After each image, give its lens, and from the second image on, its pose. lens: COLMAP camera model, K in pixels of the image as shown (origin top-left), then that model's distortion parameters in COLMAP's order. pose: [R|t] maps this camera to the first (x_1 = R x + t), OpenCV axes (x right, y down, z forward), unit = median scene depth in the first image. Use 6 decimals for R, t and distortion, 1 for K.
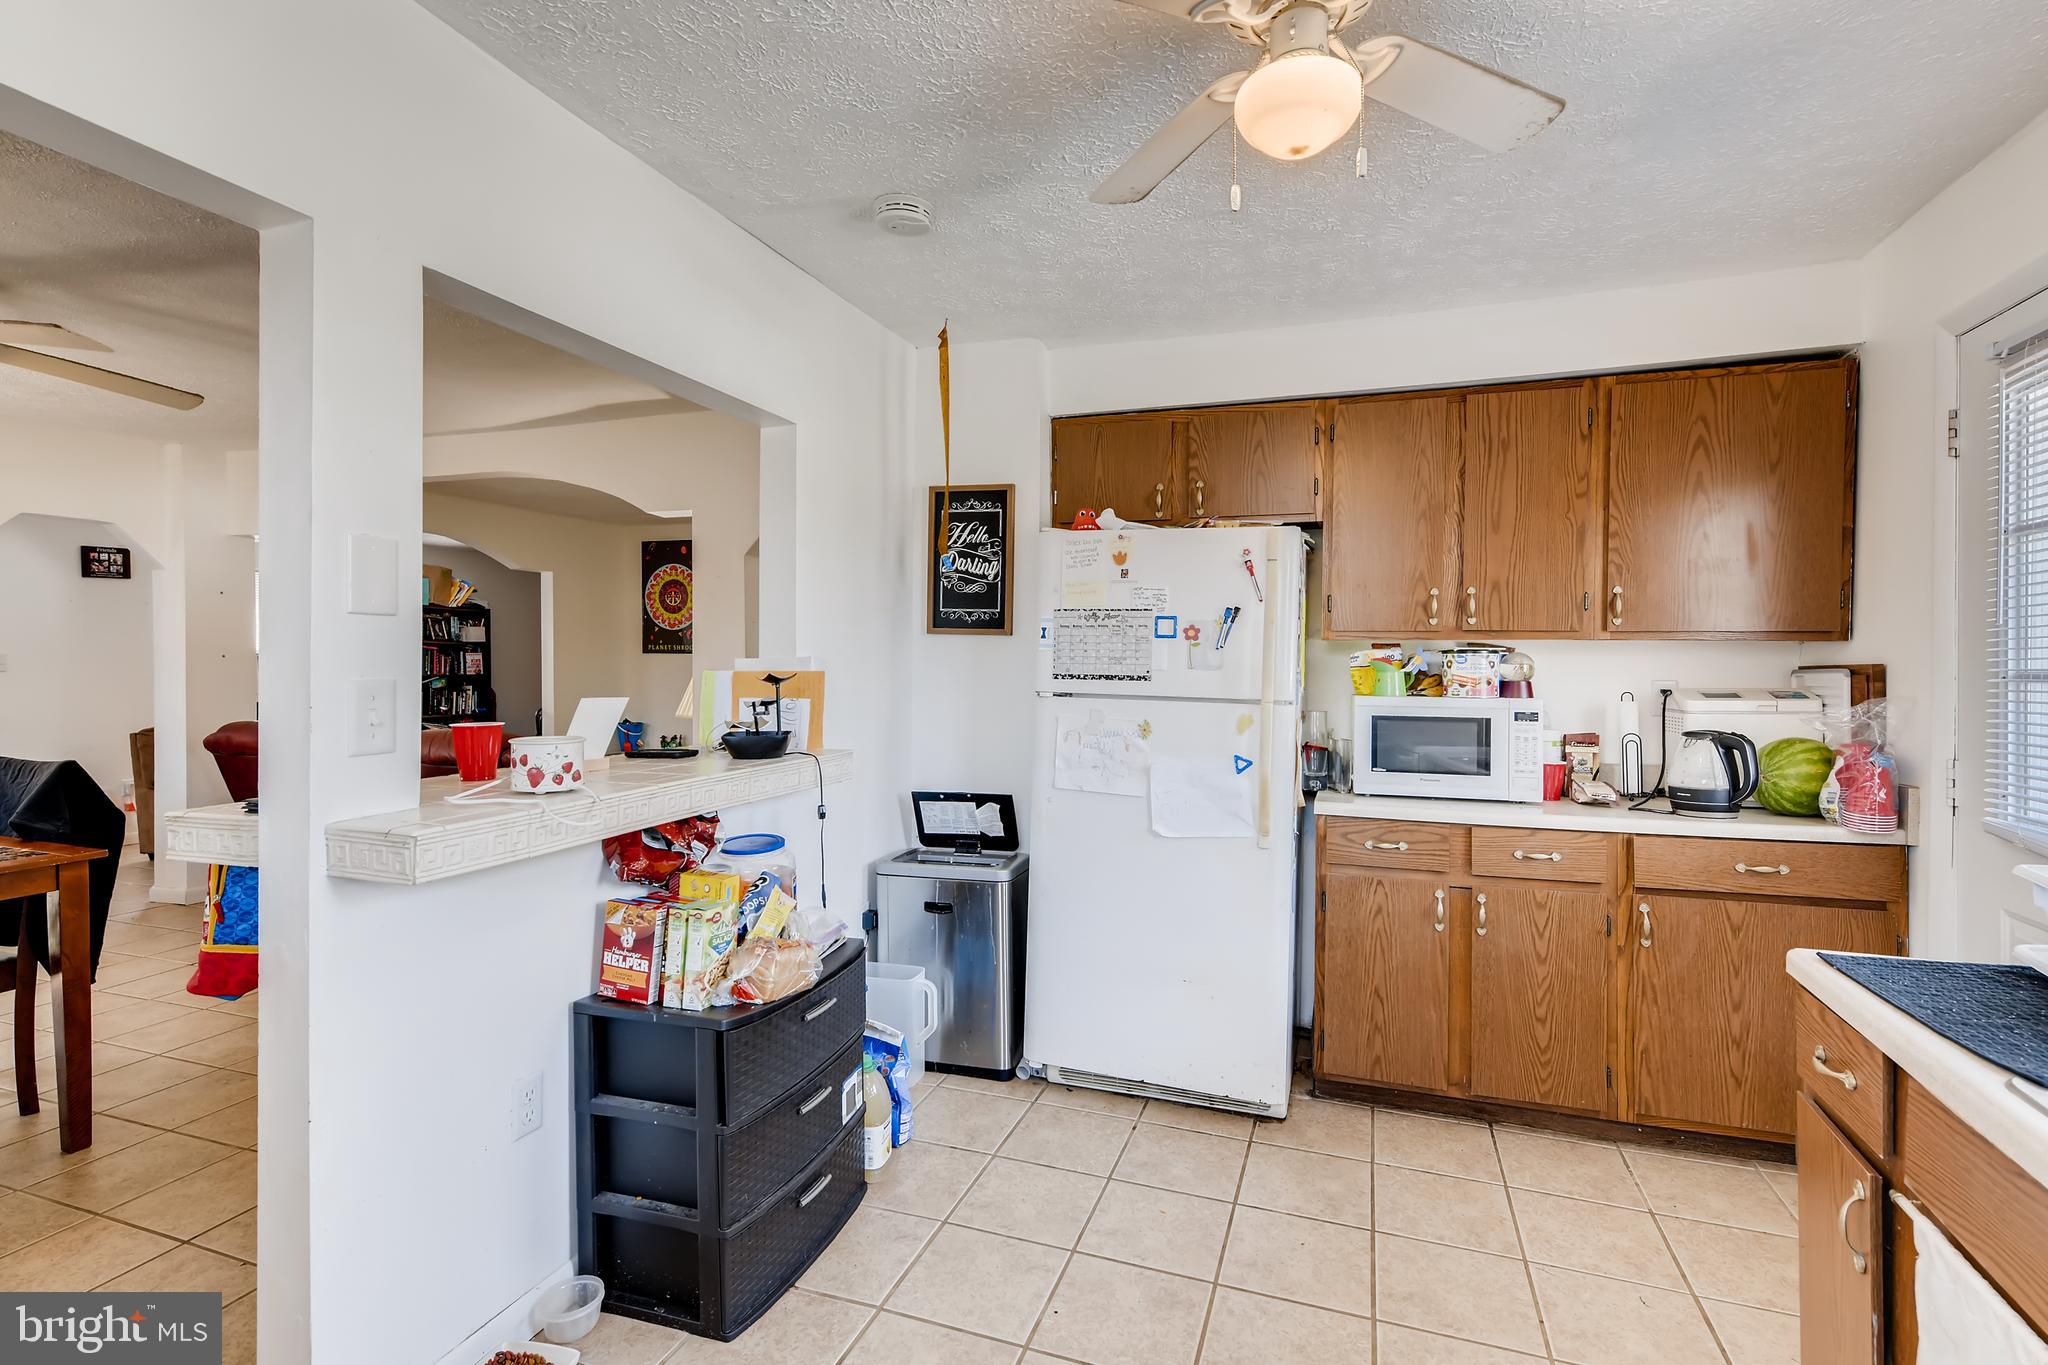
lens RADIAL K [[957.5, 0, 1023.5], [0, 957.5, 666.8], [0, 0, 1]] dist [0.003141, 0.000382]
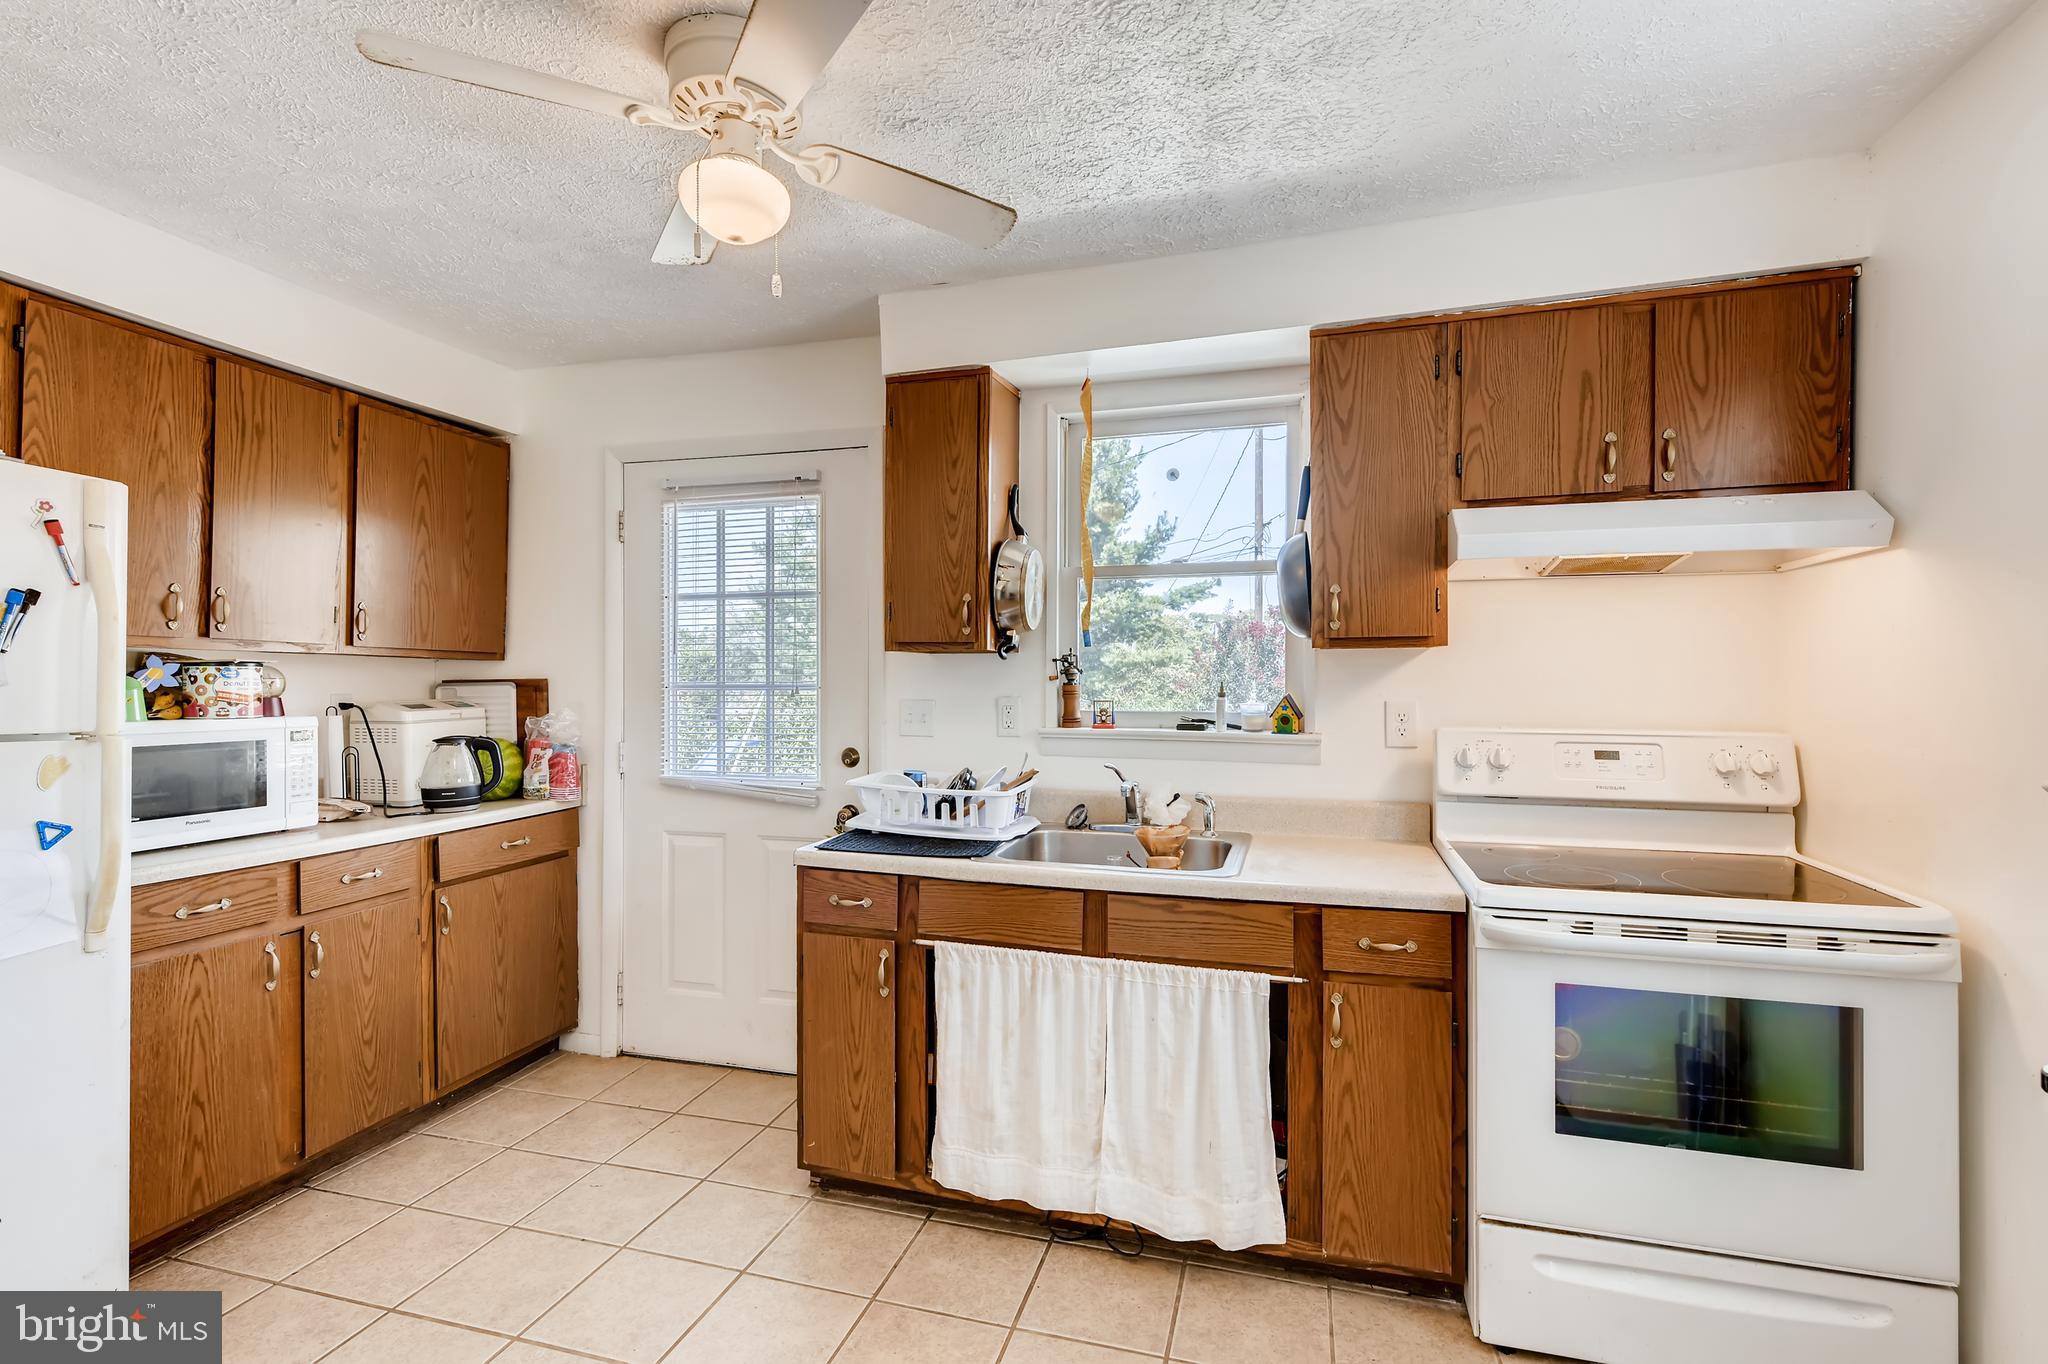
lens RADIAL K [[957.5, 0, 1029.8], [0, 957.5, 683.0], [0, 0, 1]] dist [0.003141, 0.000382]
pose [[-0.087787, -0.005368, 0.996125, -0.481099], [0.001773, 0.999983, 0.005545, -0.002812], [-0.996138, 0.002253, -0.087776, 0.399819]]
